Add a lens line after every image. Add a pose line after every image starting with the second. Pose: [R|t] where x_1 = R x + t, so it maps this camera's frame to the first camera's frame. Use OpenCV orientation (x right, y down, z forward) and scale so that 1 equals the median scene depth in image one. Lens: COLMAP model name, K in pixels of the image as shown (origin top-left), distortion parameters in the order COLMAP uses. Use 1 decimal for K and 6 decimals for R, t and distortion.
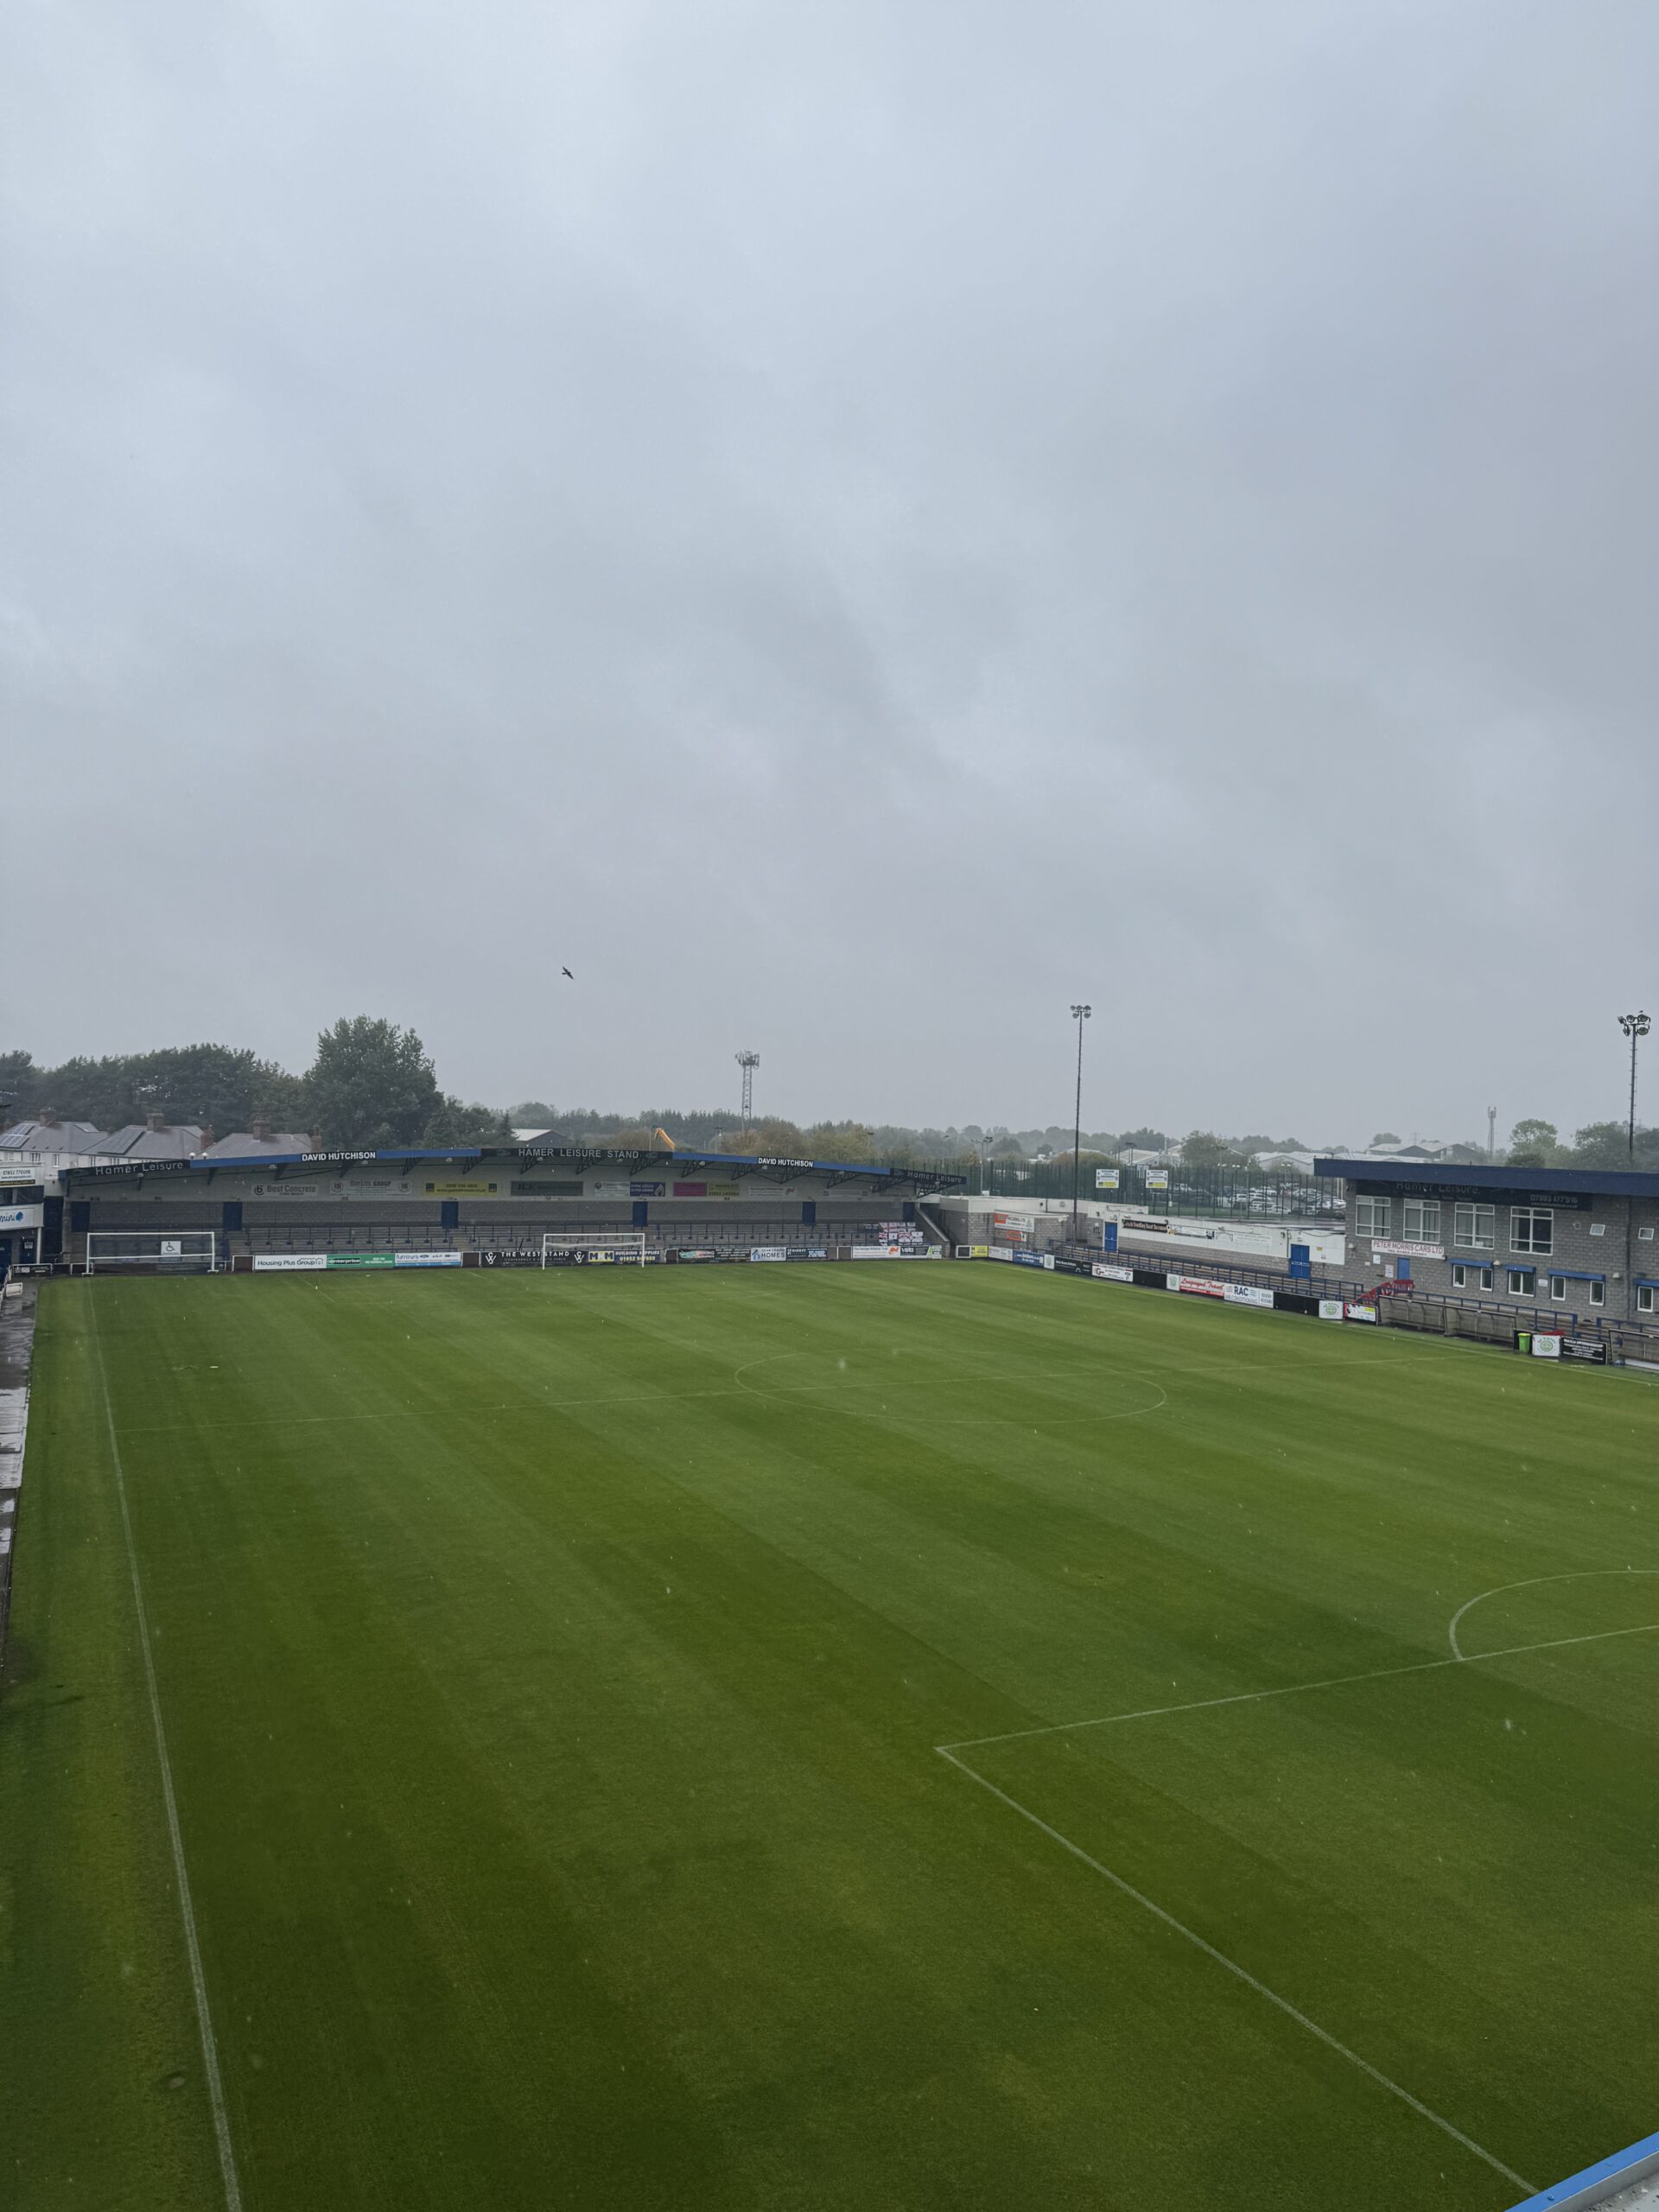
lens RADIAL K [[1531.6, 0, 829.5], [0, 1531.6, 1106.0], [0, 0, 1]] dist [0.133319, -0.208866]
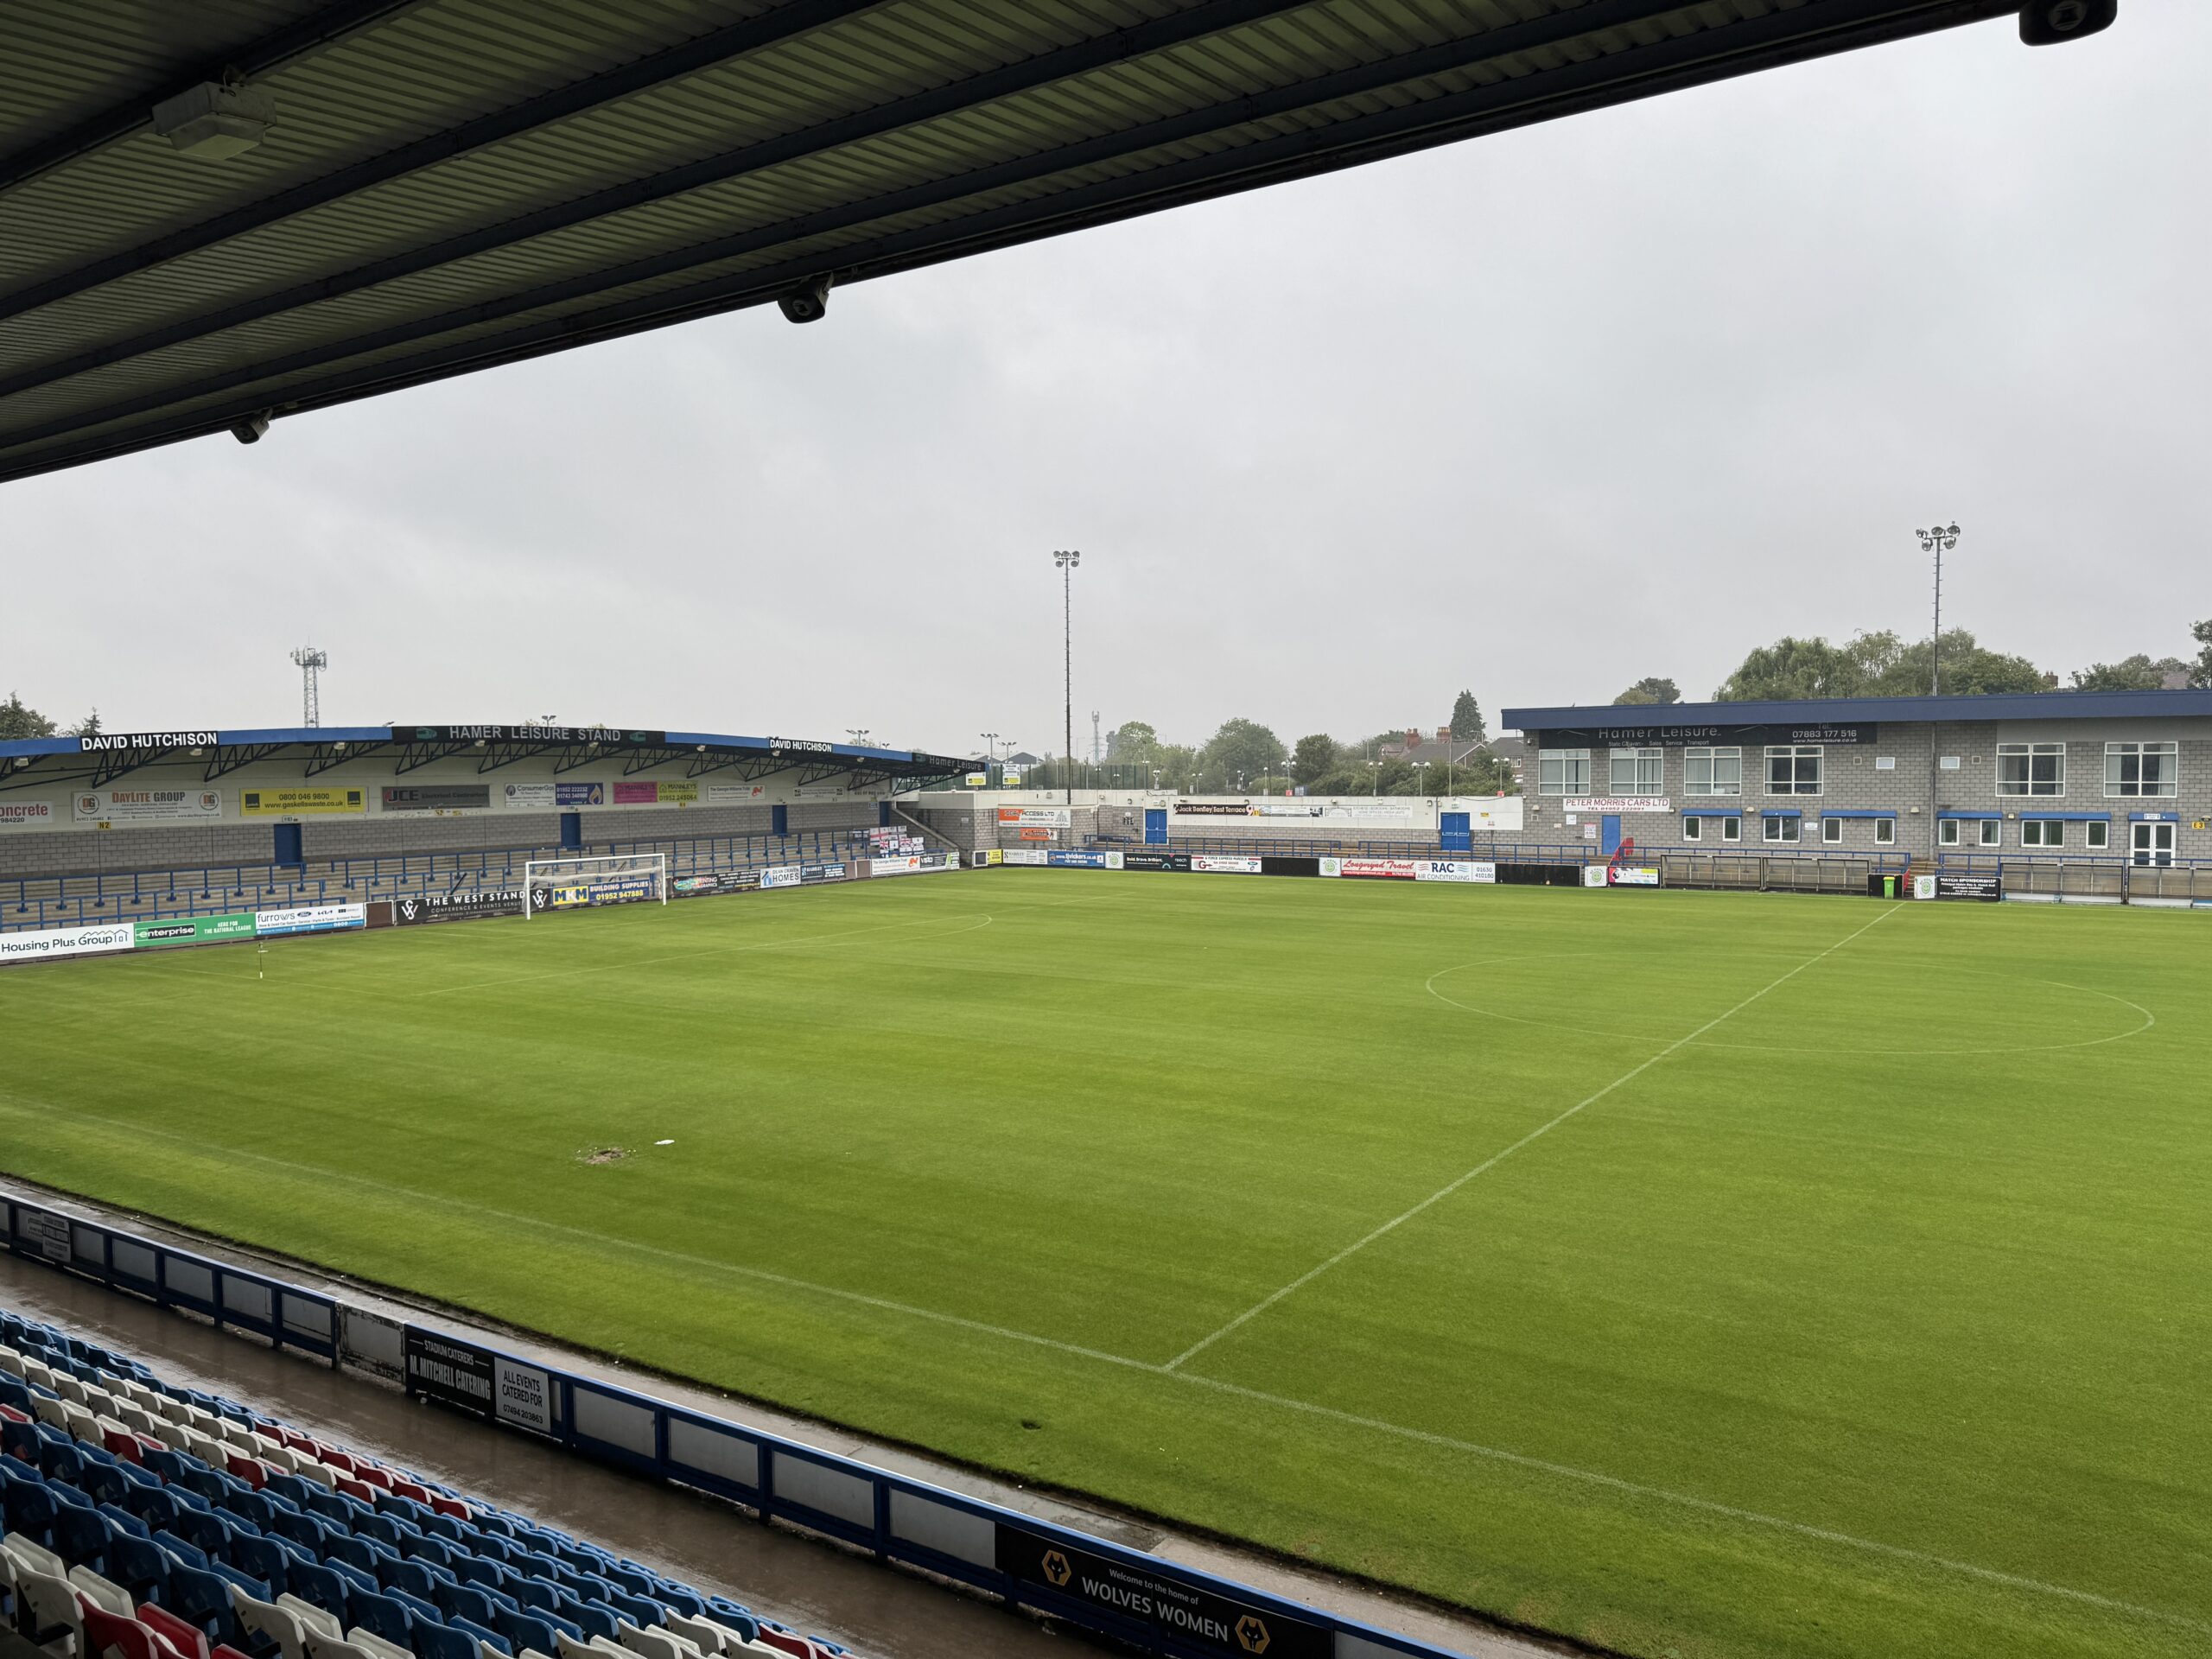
lens RADIAL K [[1531.6, 0, 1106.0], [0, 1531.6, 829.5], [0, 0, 1]] dist [0.133319, -0.208866]
pose [[0.859784, -0.057574, 0.507402, -0.278031], [0.027363, 0.997391, 0.066805, 0.032387], [-0.509924, -0.043554, 0.859116, 0.321373]]
